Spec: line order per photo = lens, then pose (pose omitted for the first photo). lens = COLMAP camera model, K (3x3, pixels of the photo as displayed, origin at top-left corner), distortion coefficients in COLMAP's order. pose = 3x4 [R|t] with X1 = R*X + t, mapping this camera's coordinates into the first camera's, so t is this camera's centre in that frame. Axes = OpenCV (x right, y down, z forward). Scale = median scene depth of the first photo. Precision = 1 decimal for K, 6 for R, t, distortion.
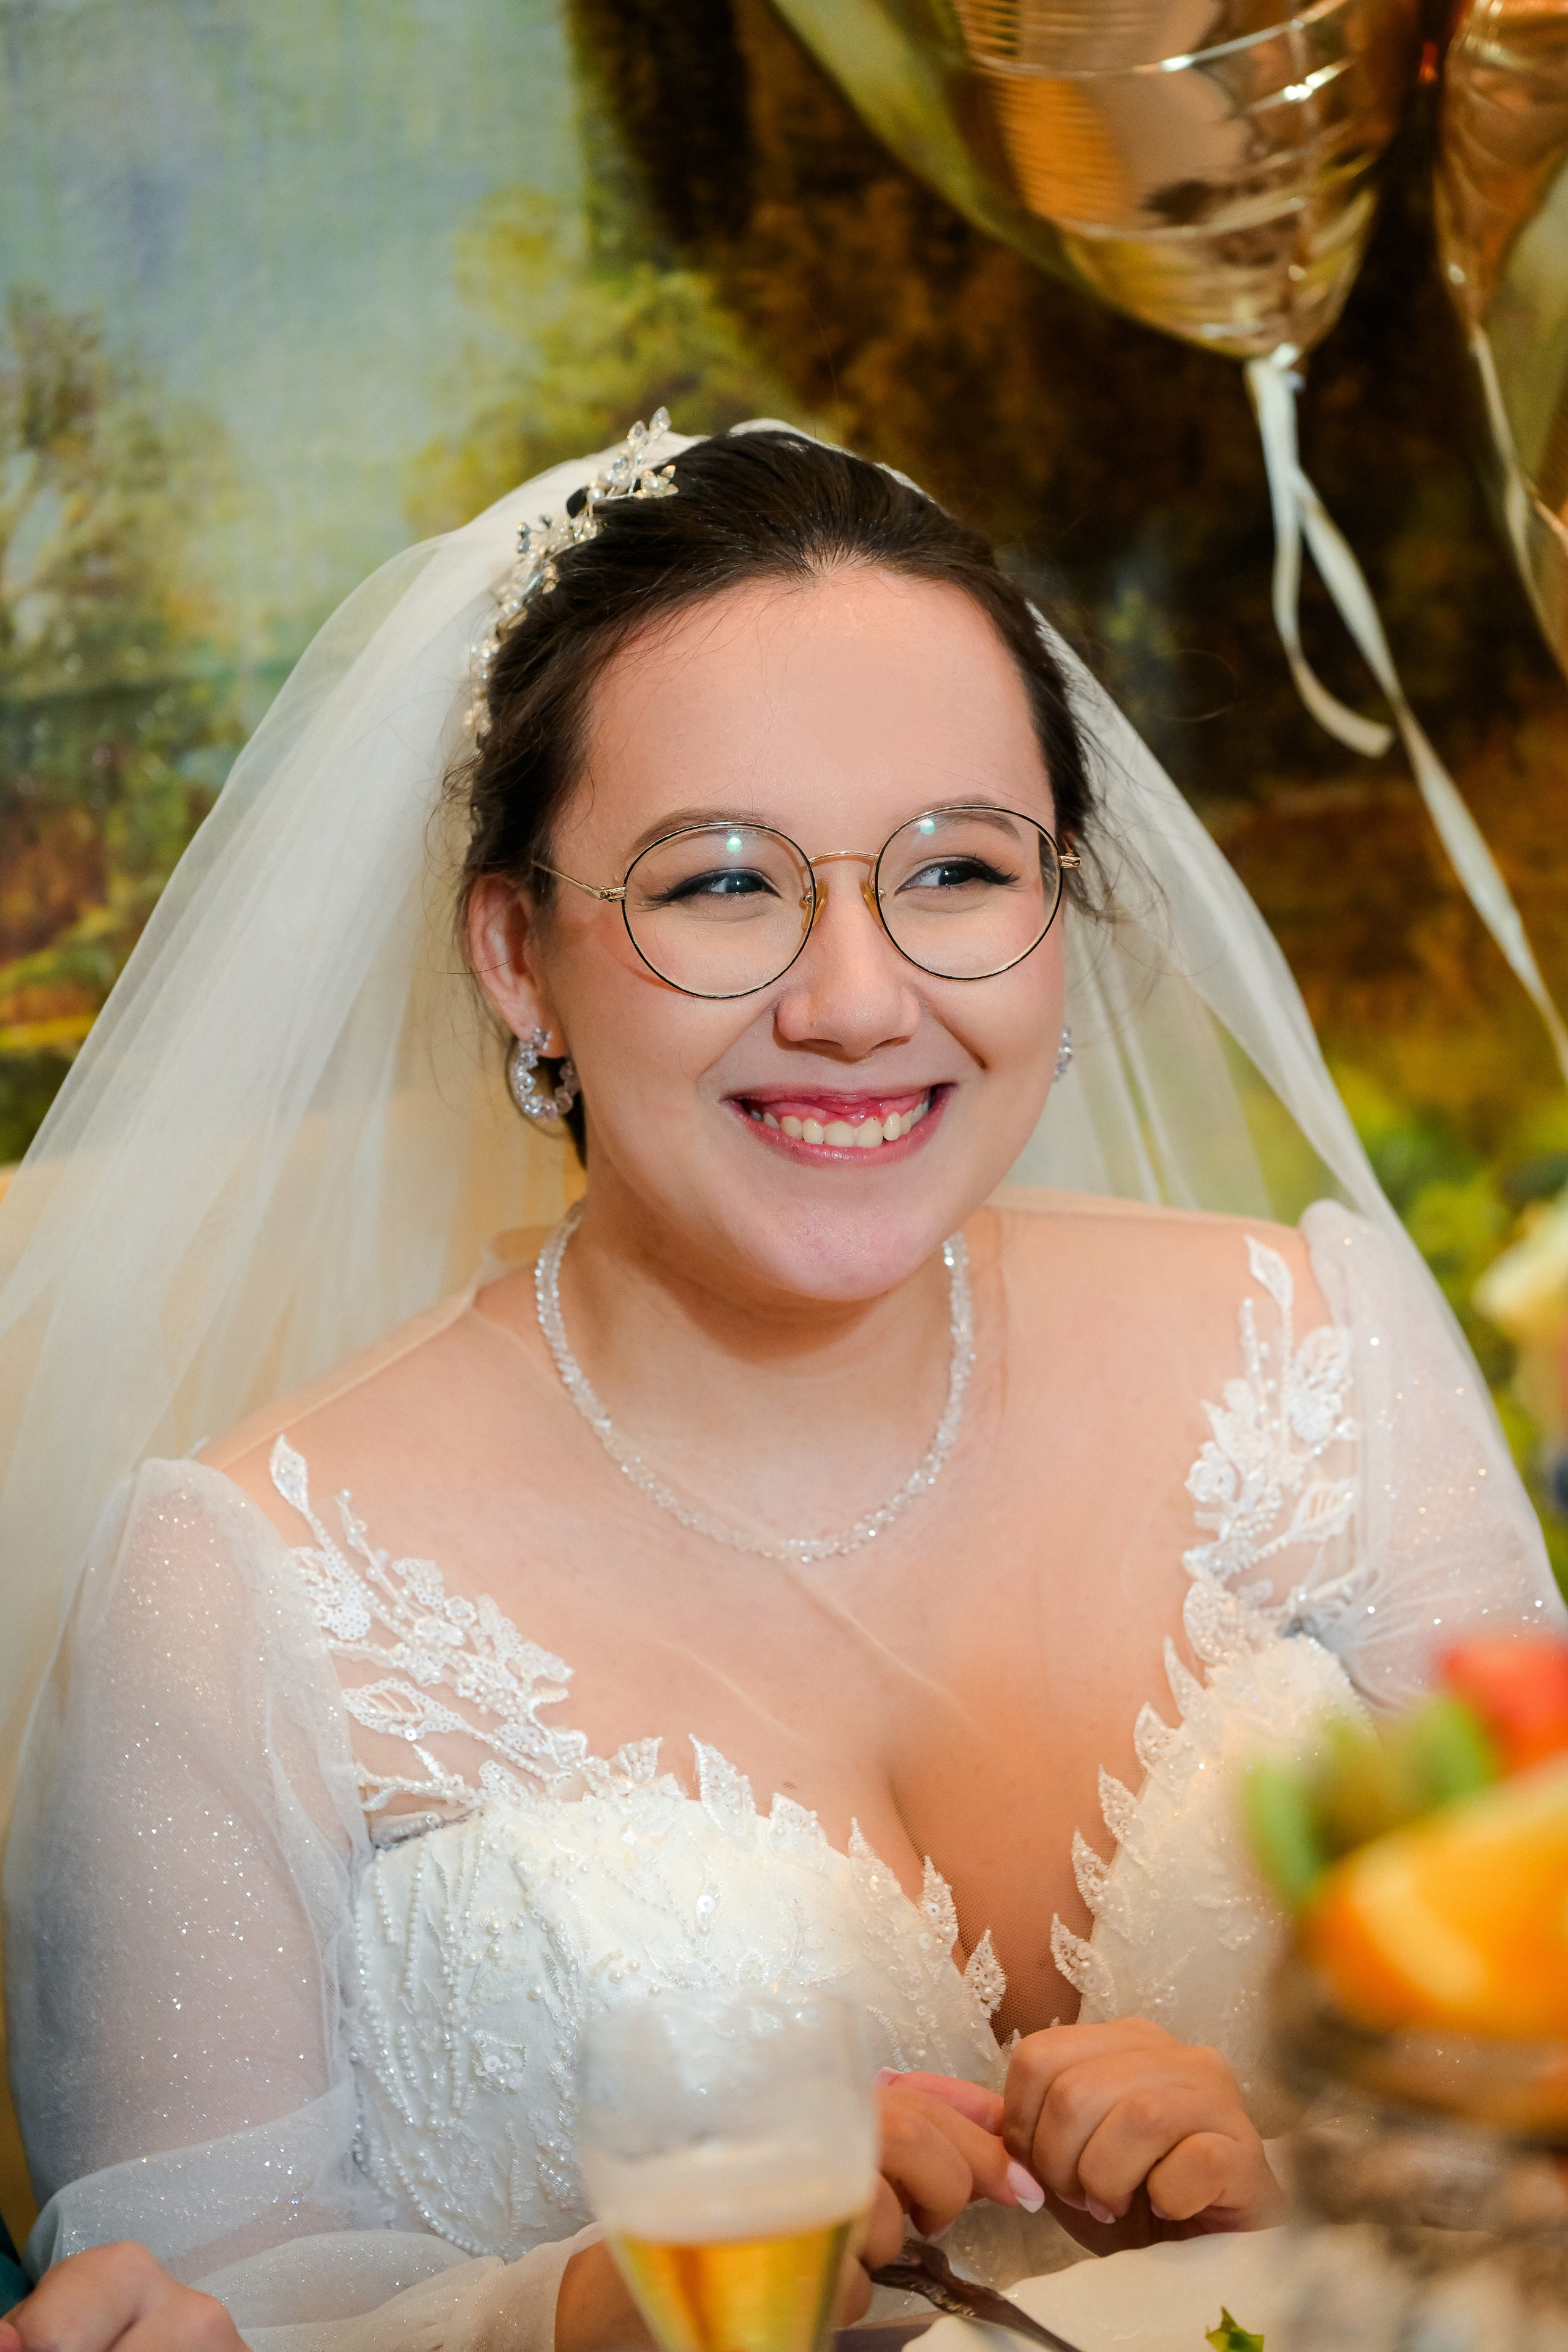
lens RADIAL K [[7497.9, 0, 783.4], [0, 7497.9, 1176.7], [0, 0, 1]] dist [-0.320729, 0.000000]
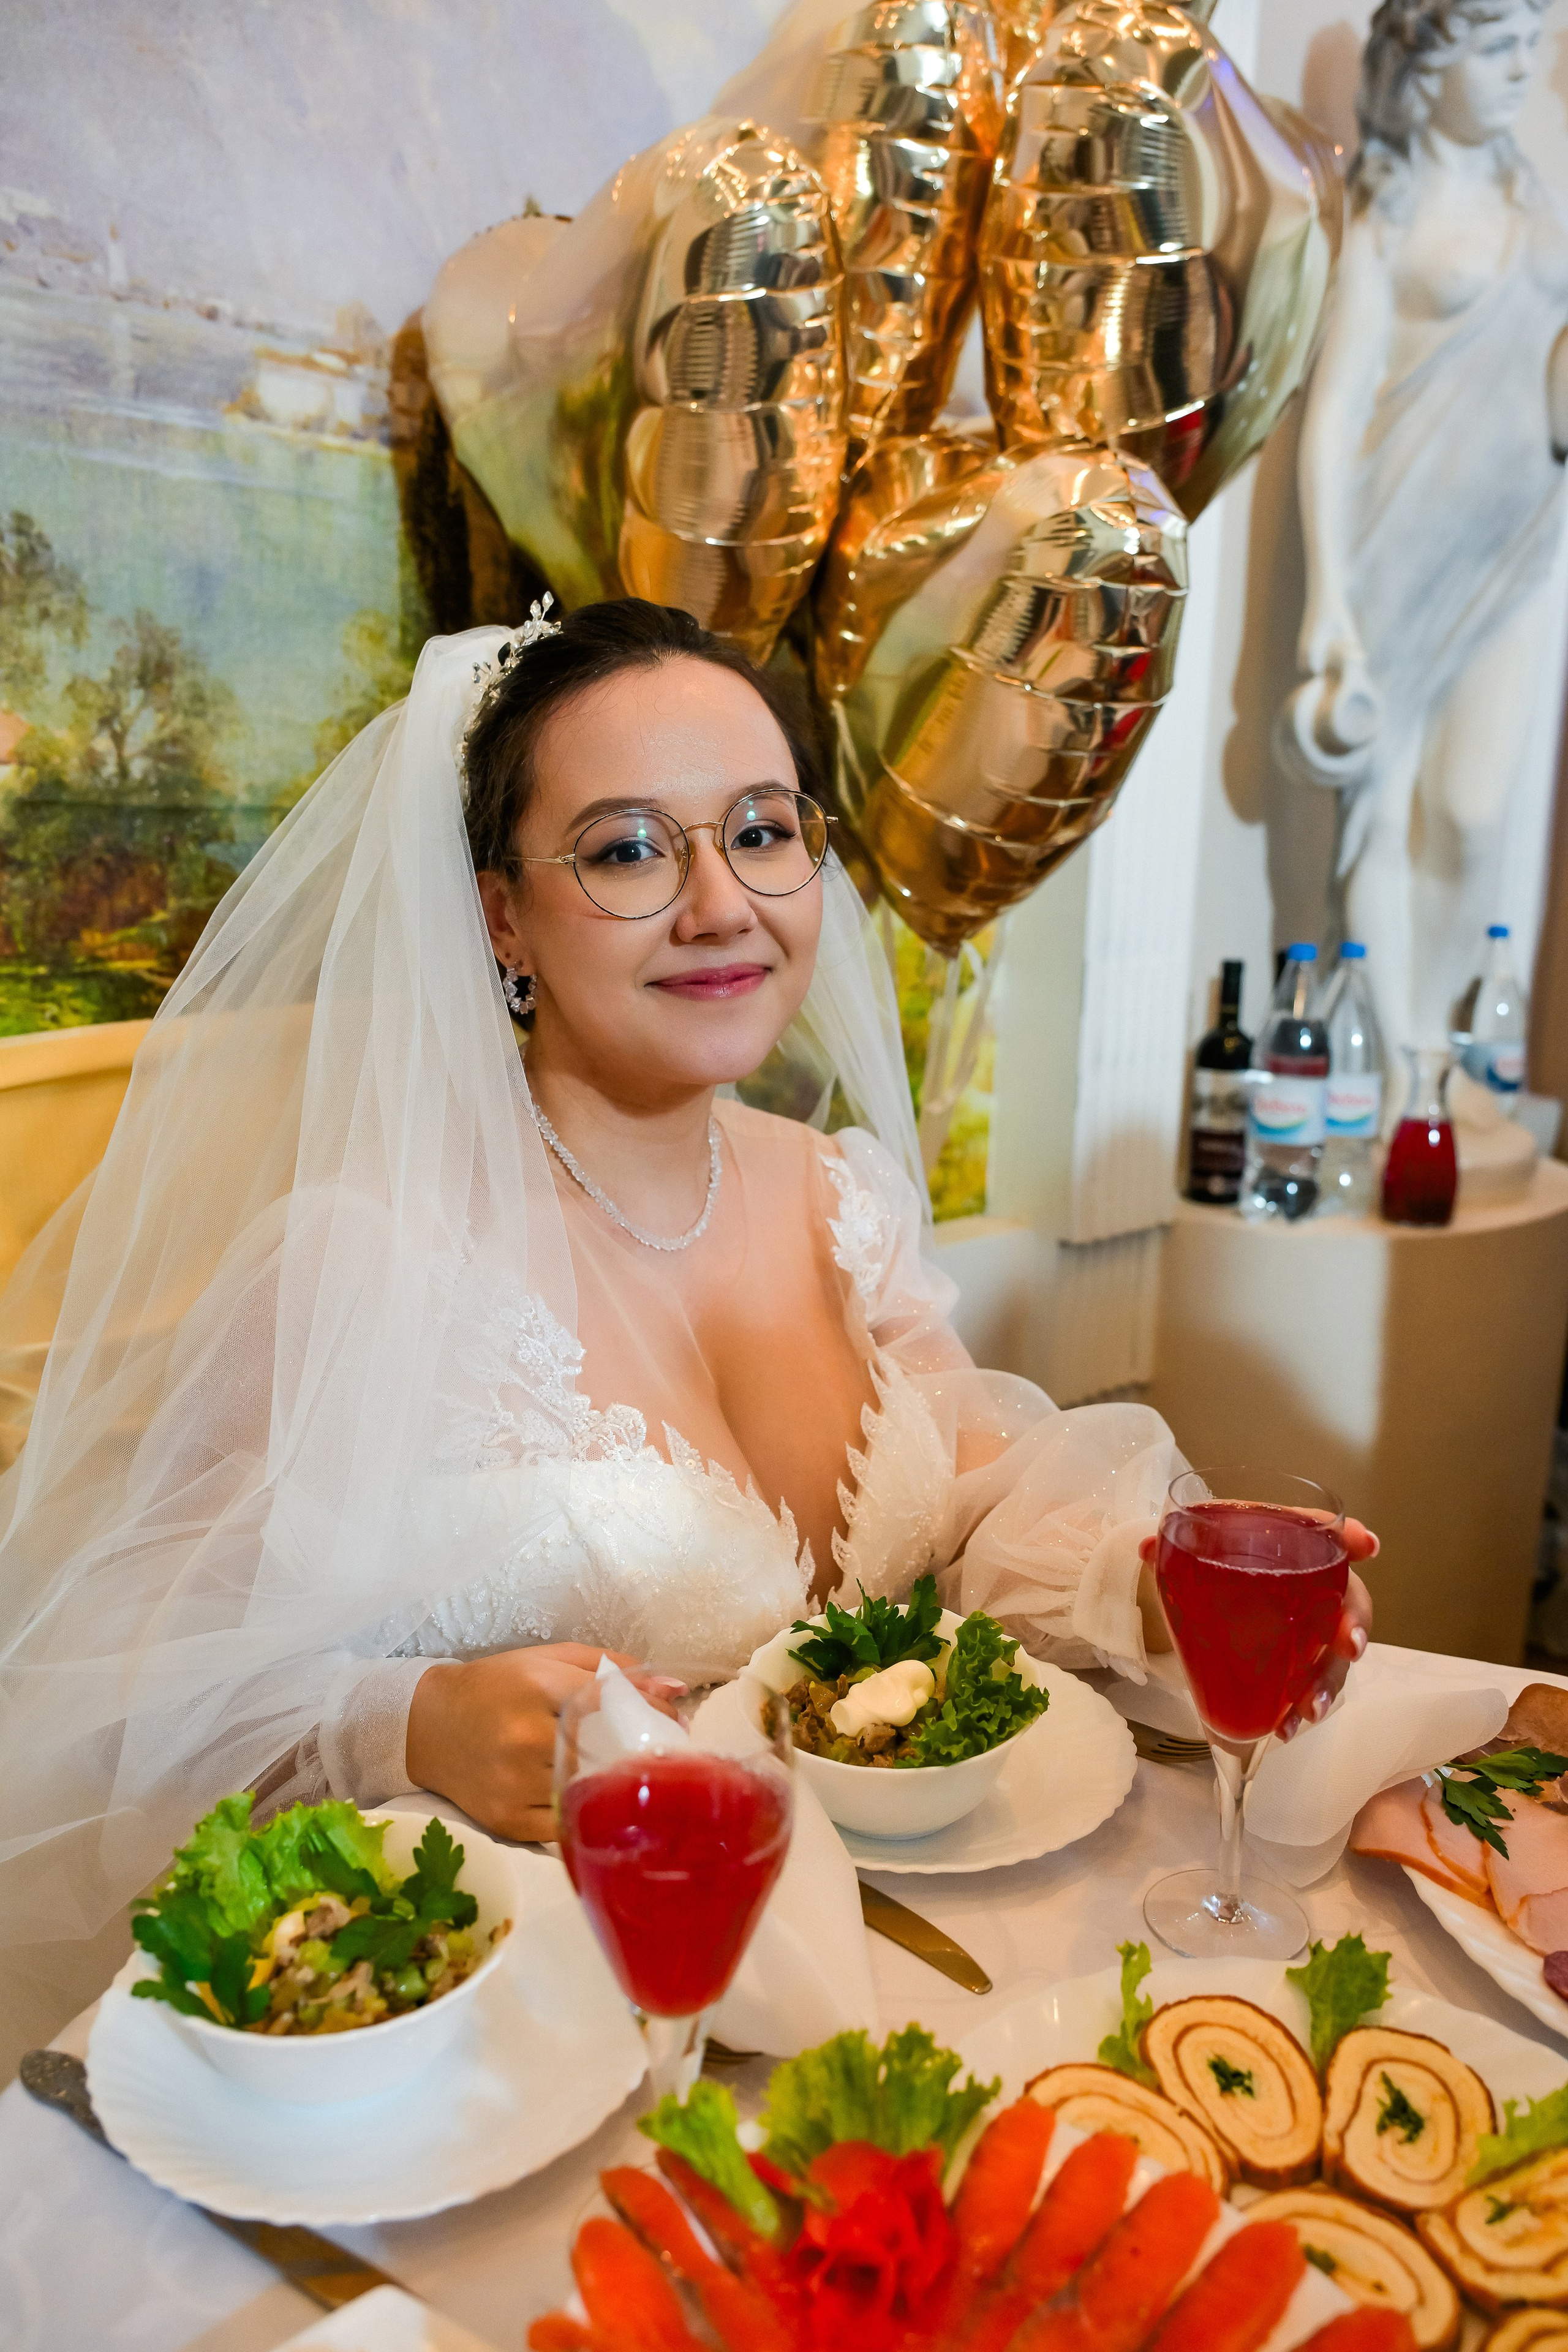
lens RADIAL K [[1765.7, 0, 689.6], [0, 1765.7, 1179.7], [0, 0, 1]] dist [-0.005815, 0.000280]
pose [[0.972057, 0.065323, 0.225471, -0.052857], [-0.078098, 0.995780, 0.048204, 0.005783], [-0.221371, -0.064466, 0.973057, 0.461456]]
